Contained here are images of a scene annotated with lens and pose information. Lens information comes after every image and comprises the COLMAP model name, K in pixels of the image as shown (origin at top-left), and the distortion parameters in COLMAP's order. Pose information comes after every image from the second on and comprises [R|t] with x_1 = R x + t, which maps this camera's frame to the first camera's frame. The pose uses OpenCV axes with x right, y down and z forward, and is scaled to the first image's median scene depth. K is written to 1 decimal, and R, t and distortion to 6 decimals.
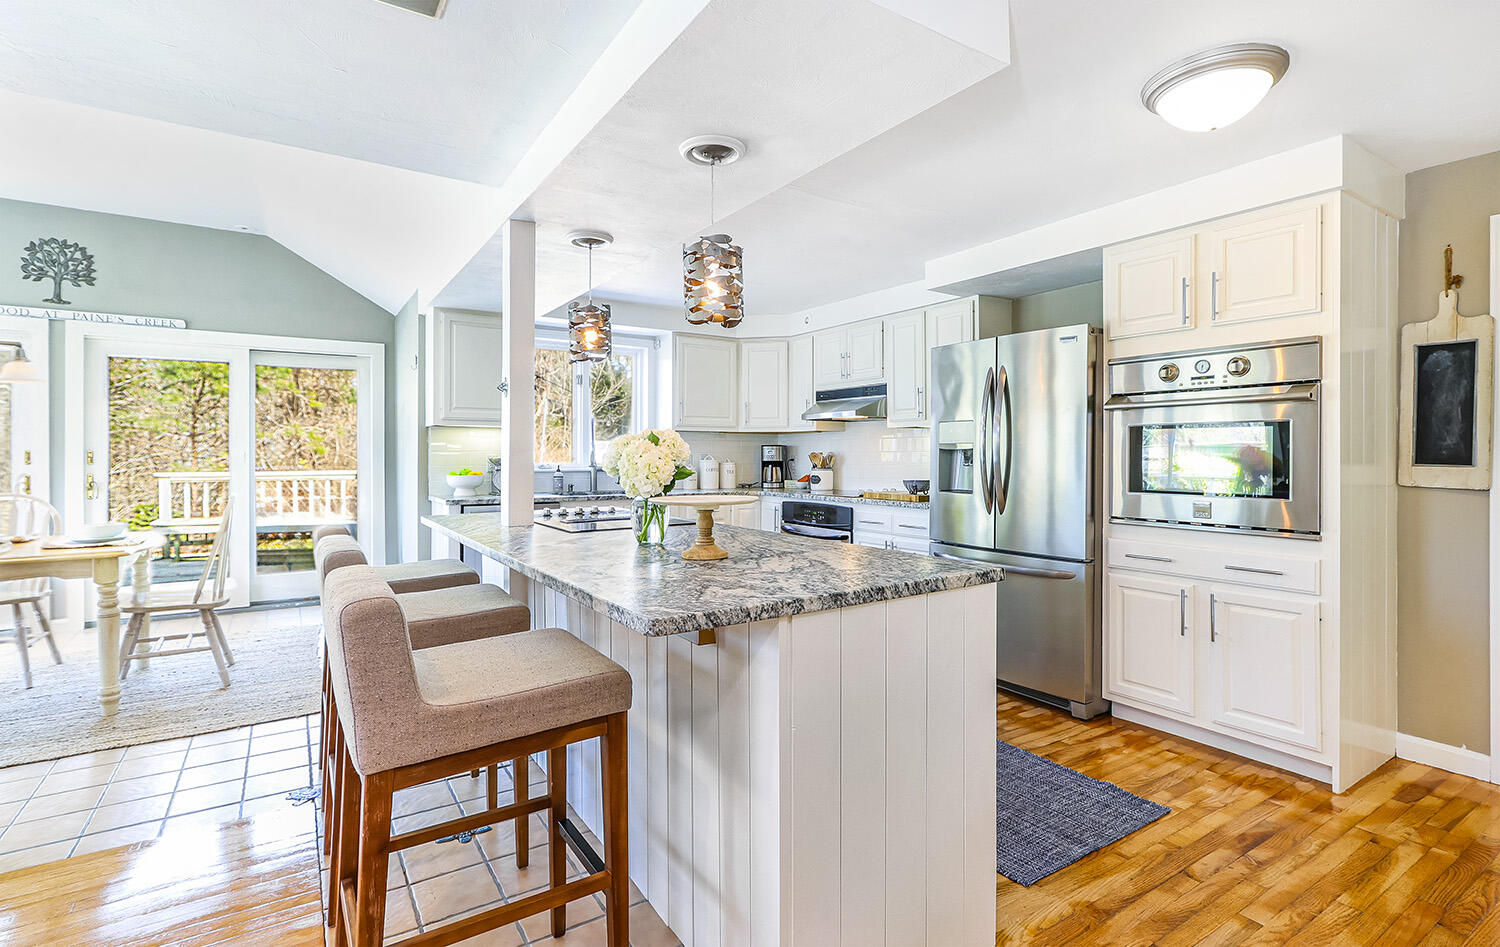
lens RADIAL K [[706.7, 0, 751.4], [0, 706.7, 452.0], [0, 0, 1]] dist [-0.009936, 0.001108]
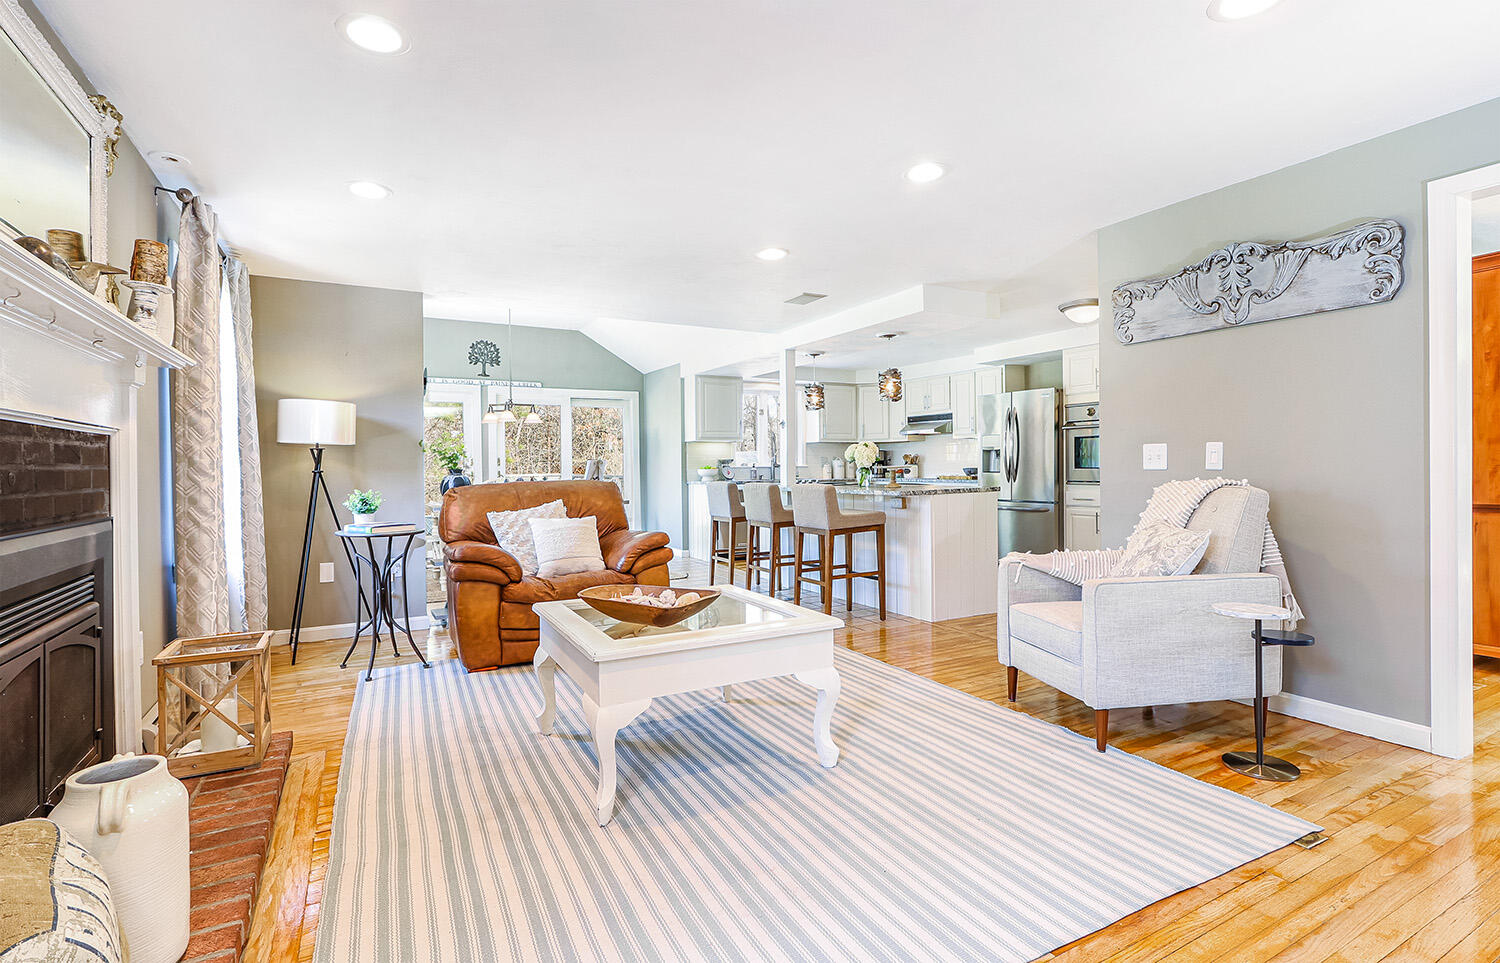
lens RADIAL K [[711.8, 0, 753.6], [0, 711.8, 472.8], [0, 0, 1]] dist [-0.007899, 0.002608]
pose [[0.997658, -0.011614, -0.067412, -0.181214], [0.012562, 0.999828, 0.013647, 0.019443], [0.067242, -0.014462, 0.997632, -0.783252]]
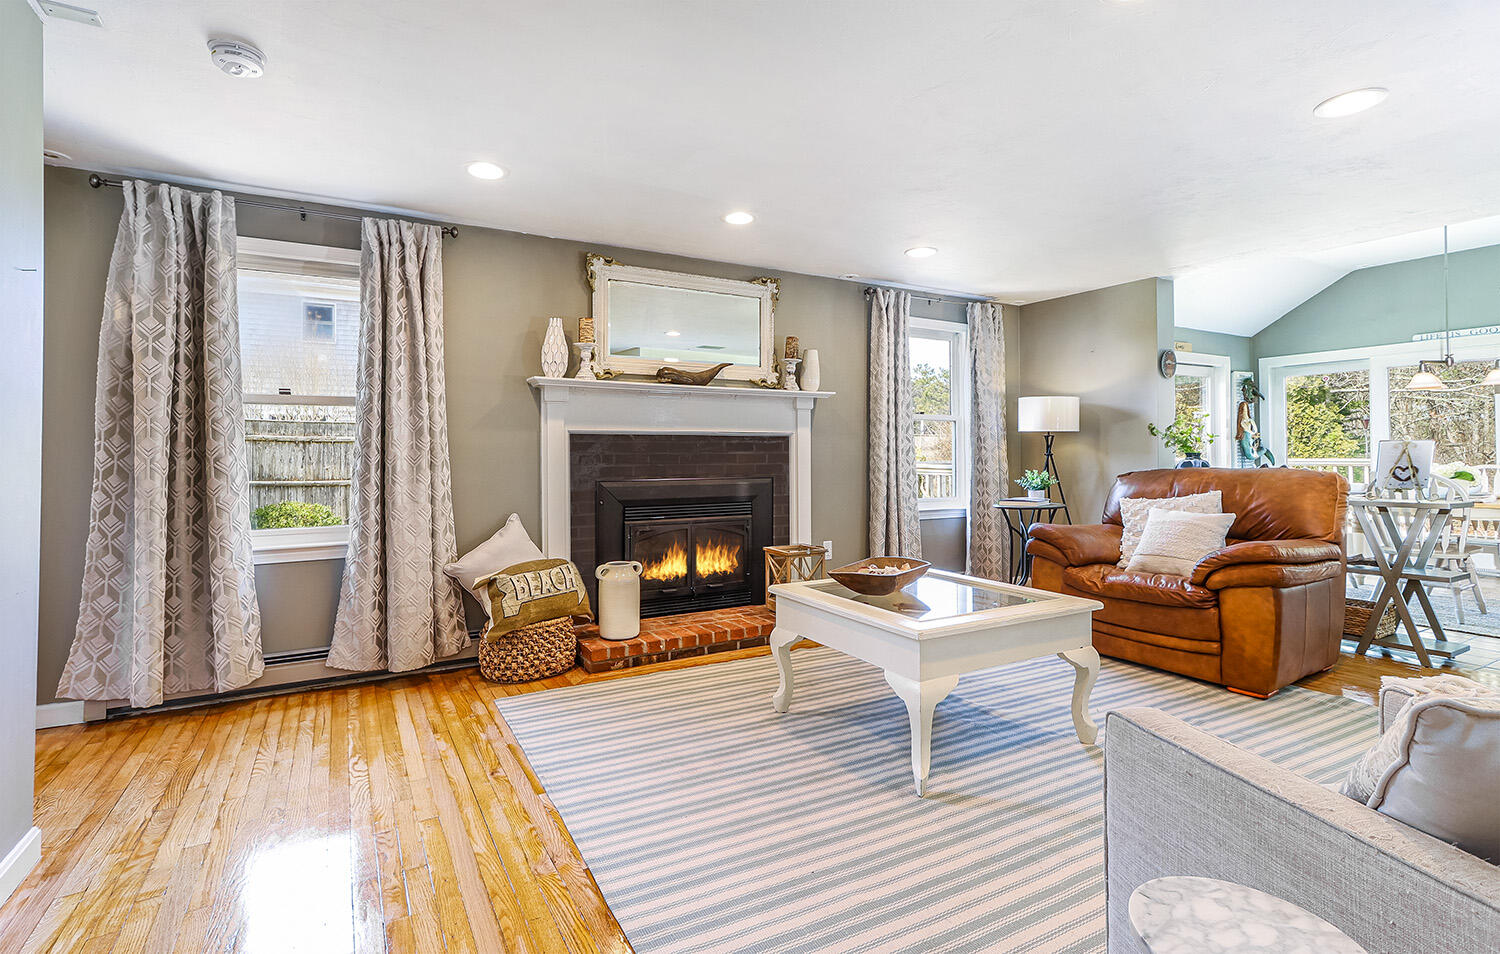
lens RADIAL K [[706.7, 0, 735.2], [0, 706.7, 438.8], [0, 0, 1]] dist [-0.009936, 0.001108]
pose [[-0.065919, -0.021613, -0.997591, 0.338888], [0.009855, 0.999703, -0.022310, 0.018948], [0.997776, -0.011302, -0.065687, -0.323933]]
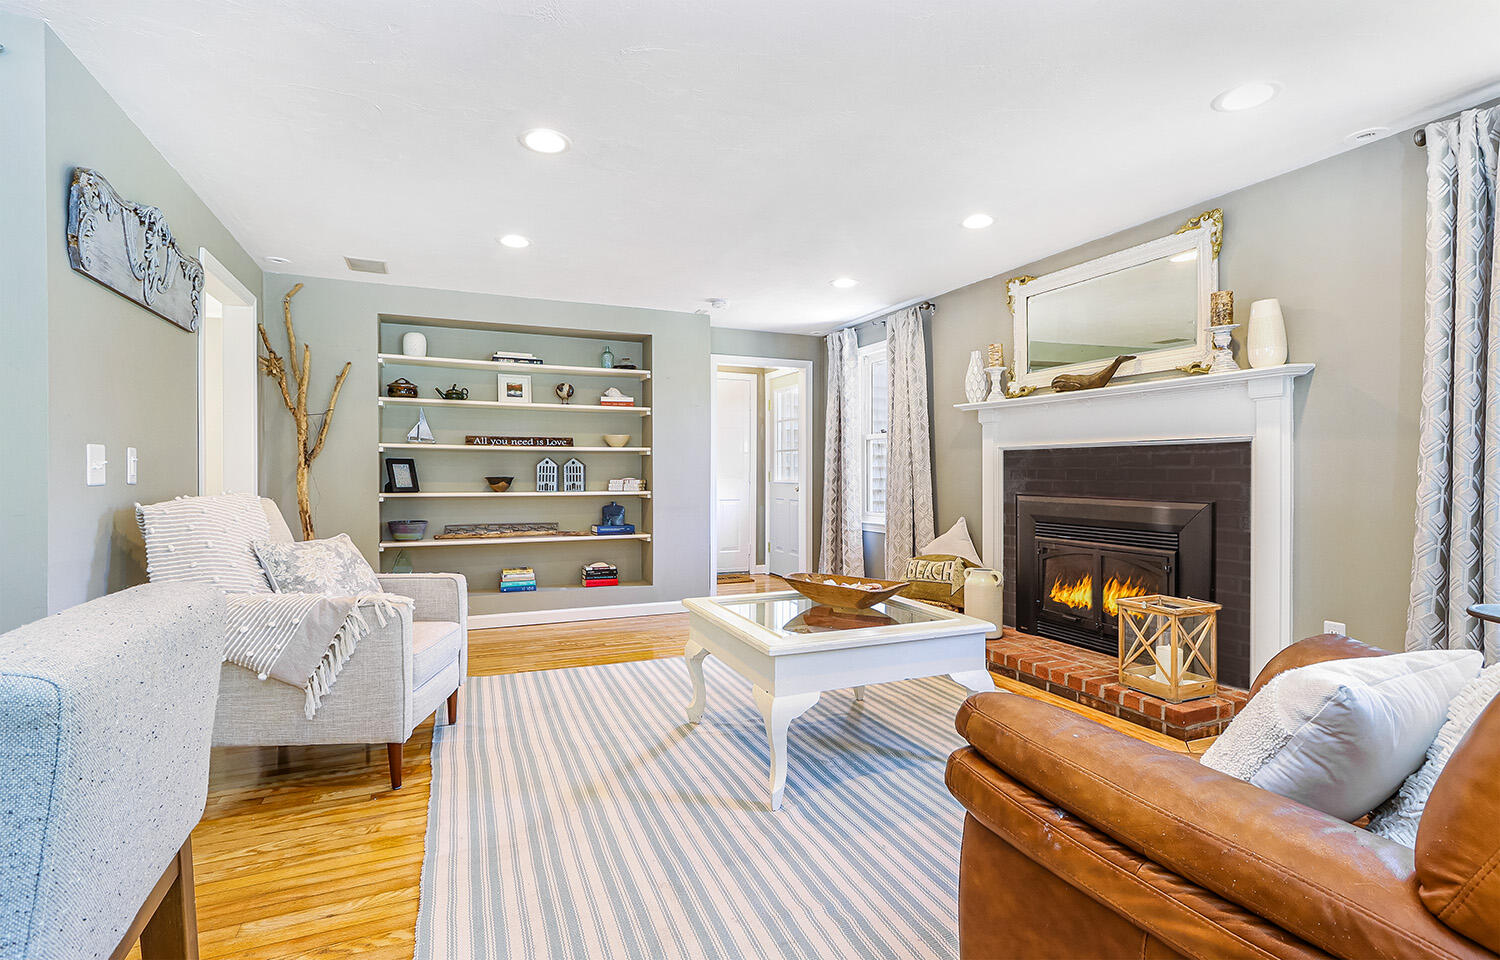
lens RADIAL K [[711.8, 0, 735.0], [0, 711.8, 478.2], [0, 0, 1]] dist [-0.007899, 0.002608]
pose [[-0.983854, -0.002806, 0.178948, -0.318167], [-0.001774, 0.999981, 0.005926, 0.023775], [-0.178961, 0.005513, -0.983841, 0.413210]]
